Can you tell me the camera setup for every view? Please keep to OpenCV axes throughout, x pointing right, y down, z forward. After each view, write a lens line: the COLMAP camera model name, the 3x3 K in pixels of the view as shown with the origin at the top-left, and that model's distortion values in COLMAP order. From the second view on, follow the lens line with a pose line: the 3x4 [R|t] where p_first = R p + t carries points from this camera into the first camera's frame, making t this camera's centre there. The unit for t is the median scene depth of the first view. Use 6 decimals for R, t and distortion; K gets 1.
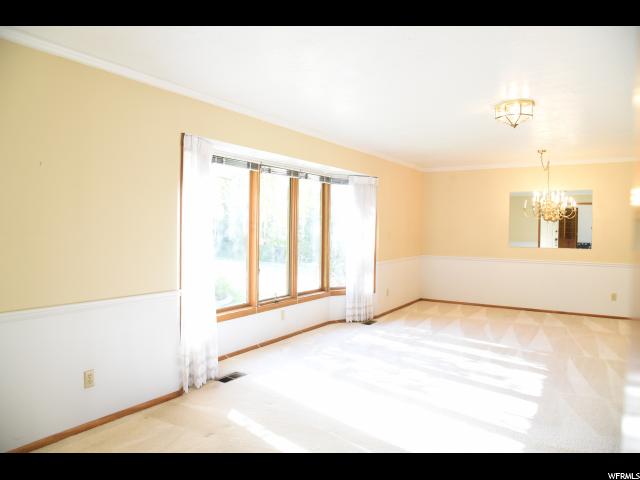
lens RADIAL K [[438.7, 0, 323.4], [0, 438.7, 245.0], [0, 0, 1]] dist [-0.079147, 0.023934]
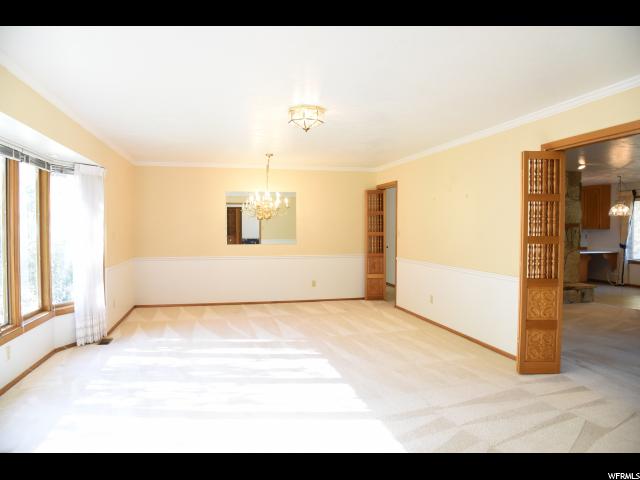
lens RADIAL K [[438.7, 0, 321.1], [0, 438.7, 239.4], [0, 0, 1]] dist [-0.079147, 0.023934]
pose [[0.703467, -0.028987, 0.710136, -0.182633], [0.035629, 0.999350, 0.005498, -0.007270], [-0.709834, 0.021434, 0.704043, 0.130246]]
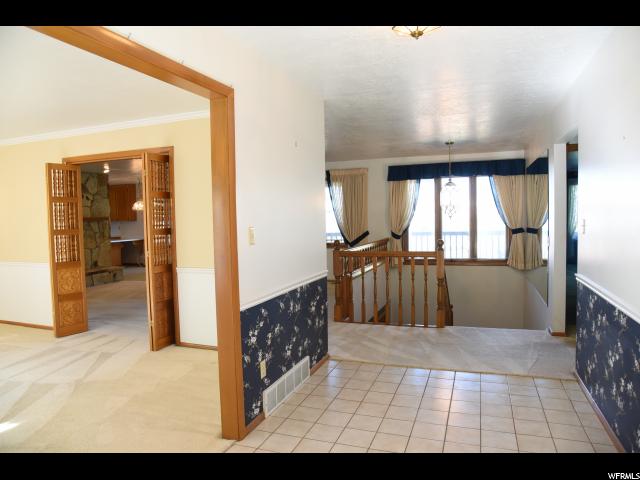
lens RADIAL K [[438.7, 0, 321.5], [0, 438.7, 237.0], [0, 0, 1]] dist [-0.079147, 0.023934]
pose [[-0.186714, -0.055431, 0.980849, -0.402049], [0.060118, 0.995891, 0.067725, -0.008181], [-0.980573, 0.071612, -0.182615, 0.014711]]
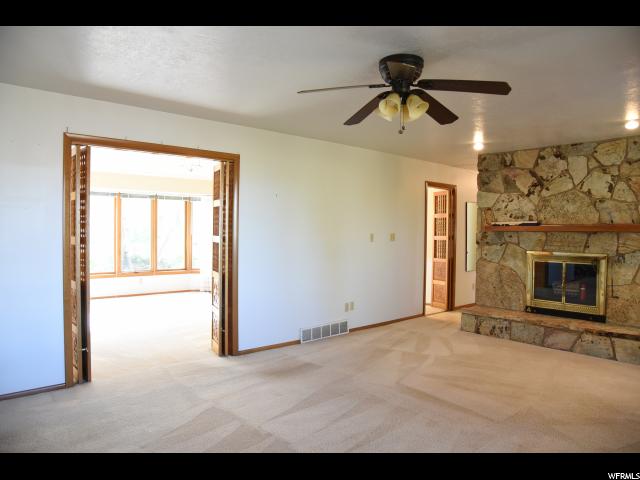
lens RADIAL K [[438.7, 0, 320.0], [0, 438.7, 240.8], [0, 0, 1]] dist [-0.079147, 0.023934]
pose [[0.953888, 0.006260, -0.300098, 0.908777], [-0.014033, 0.999619, -0.023752, 0.029869], [0.299835, 0.026868, 0.953613, -0.330609]]
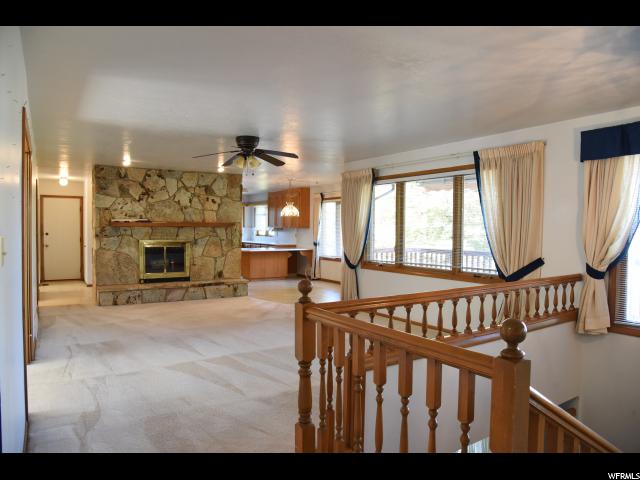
lens RADIAL K [[438.7, 0, 322.6], [0, 438.7, 241.2], [0, 0, 1]] dist [-0.079147, 0.023934]
pose [[0.437657, -0.035401, 0.898445, 0.139527], [0.036416, 0.999103, 0.021627, 0.018765], [-0.898404, 0.023253, 0.438553, -0.386691]]
